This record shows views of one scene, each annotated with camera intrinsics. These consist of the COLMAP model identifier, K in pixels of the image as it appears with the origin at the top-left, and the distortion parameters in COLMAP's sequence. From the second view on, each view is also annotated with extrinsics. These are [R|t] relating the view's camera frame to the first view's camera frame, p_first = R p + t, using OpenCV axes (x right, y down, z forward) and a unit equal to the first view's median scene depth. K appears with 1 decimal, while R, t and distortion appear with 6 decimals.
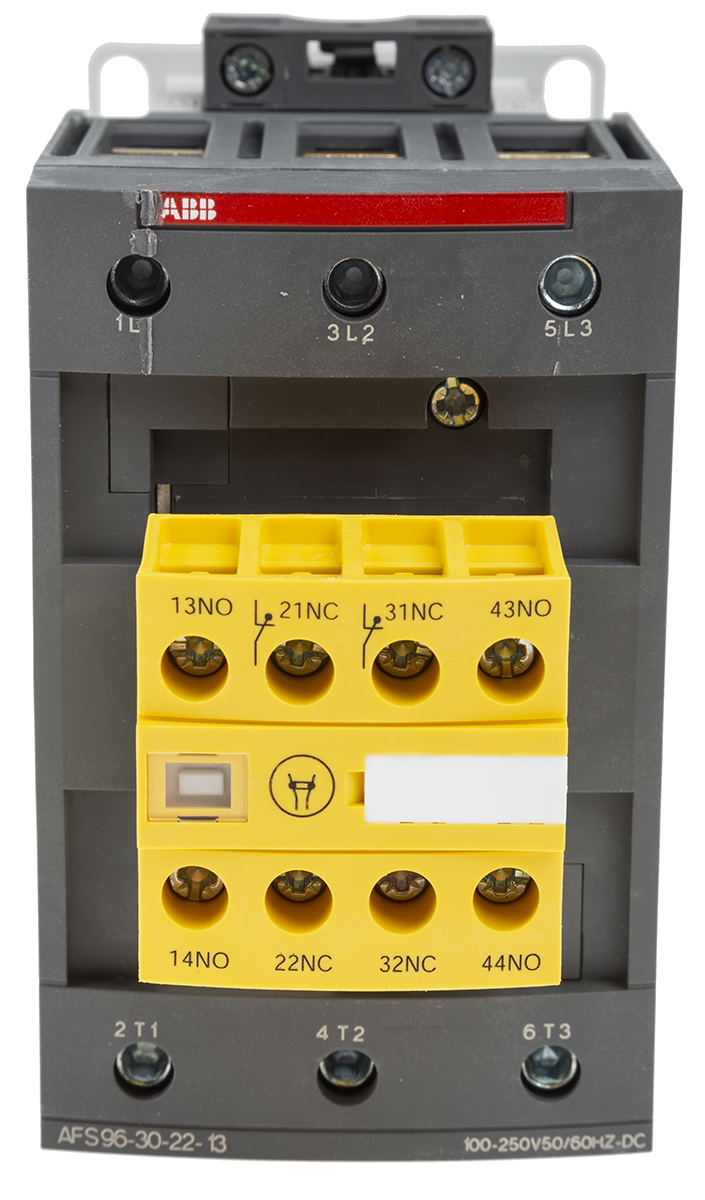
lens RADIAL K [[3198.5, 0, 352.5], [0, 3198.5, 600.0], [0, 0, 1]] dist [0.997461, -0.387376]
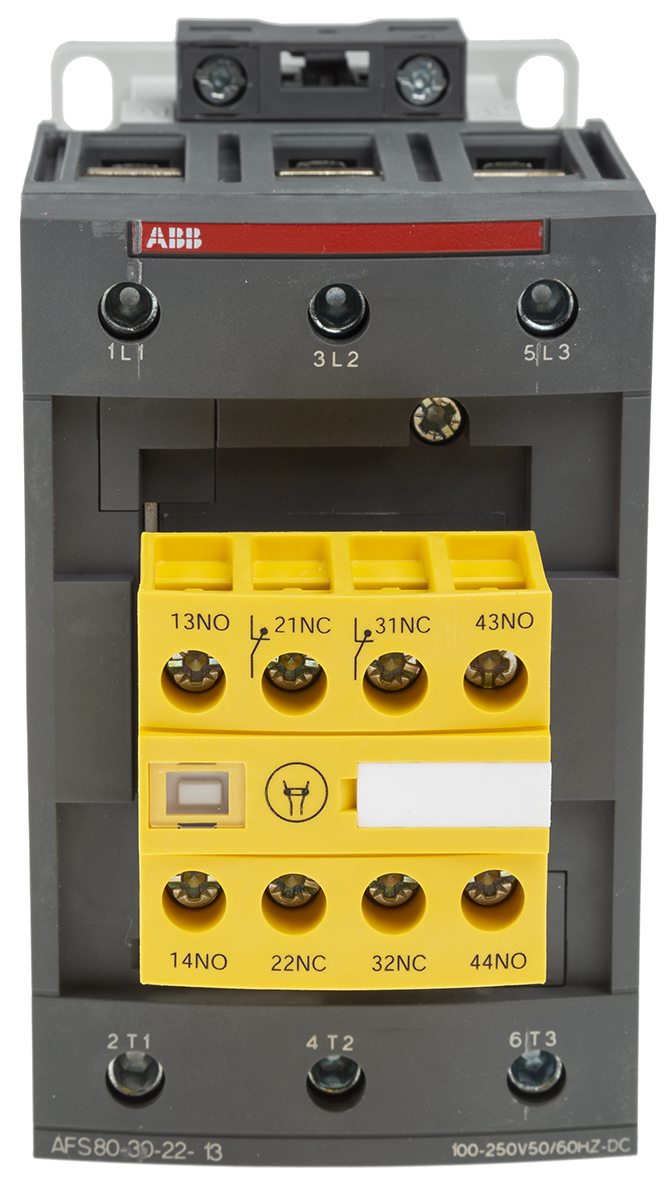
lens RADIAL K [[3944.7, 0, 335.5], [0, 3944.7, 600.0], [0, 0, 1]] dist [1.354237, 1.566580]
pose [[0.999862, -0.009531, 0.013600, -0.019132], [0.009575, 0.999949, -0.003169, -0.000648], [-0.013569, 0.003299, 0.999902, -0.275740]]
